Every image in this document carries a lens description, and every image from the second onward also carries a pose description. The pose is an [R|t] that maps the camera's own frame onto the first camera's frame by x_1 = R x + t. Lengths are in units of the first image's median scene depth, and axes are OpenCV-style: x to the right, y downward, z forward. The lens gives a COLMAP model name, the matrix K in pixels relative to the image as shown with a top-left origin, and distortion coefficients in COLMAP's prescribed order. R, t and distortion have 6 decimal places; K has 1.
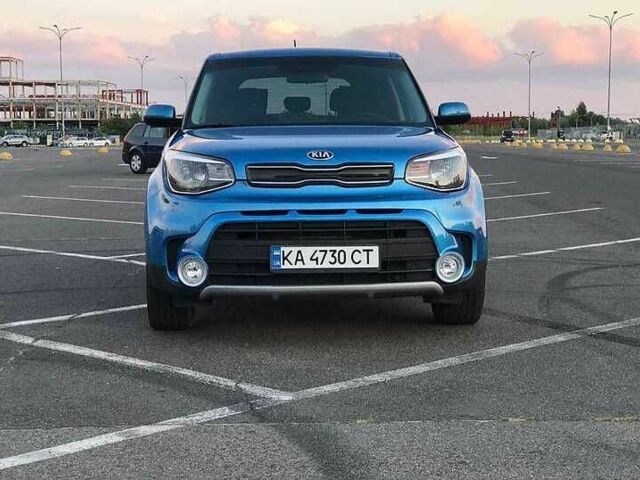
lens RADIAL K [[1119.4, 0, 320.1], [0, 1119.4, 238.4], [0, 0, 1]] dist [0.069723, 0.000000]
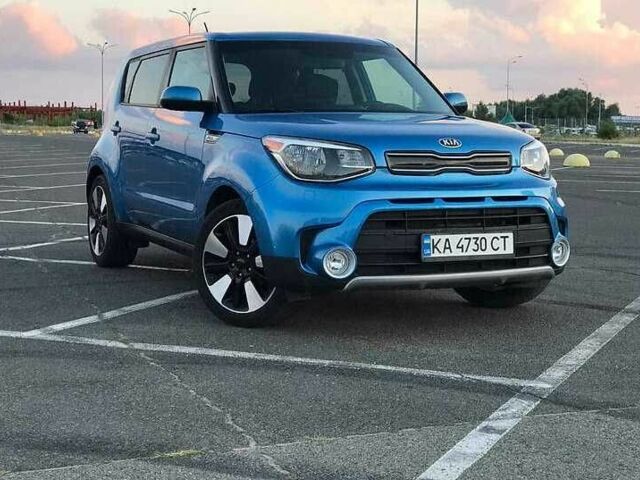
lens RADIAL K [[1119.4, 0, 322.2], [0, 1119.4, 242.1], [0, 0, 1]] dist [0.069723, 0.000000]
pose [[0.922580, -0.021335, 0.385215, -0.493410], [0.017249, 0.999752, 0.014059, -0.001862], [-0.385419, -0.006326, 0.922720, 0.122174]]
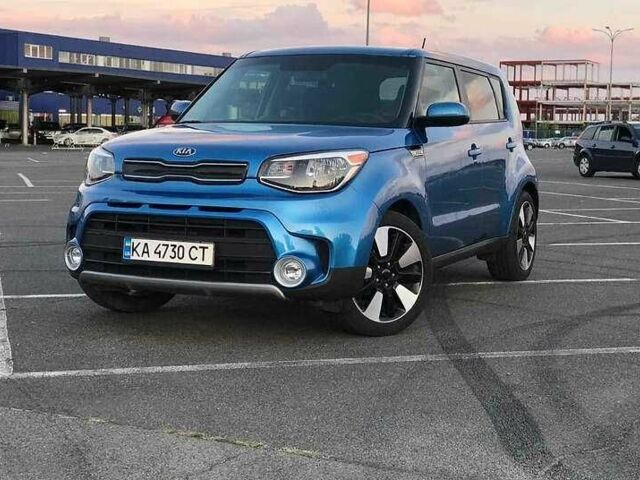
lens RADIAL K [[1119.4, 0, 318.5], [0, 1119.4, 239.8], [0, 0, 1]] dist [0.069723, 0.000000]
pose [[0.879201, 0.064728, -0.472034, 0.595182], [-0.065092, 0.997758, 0.015580, -0.018155], [0.471984, 0.017028, 0.881443, 0.161549]]
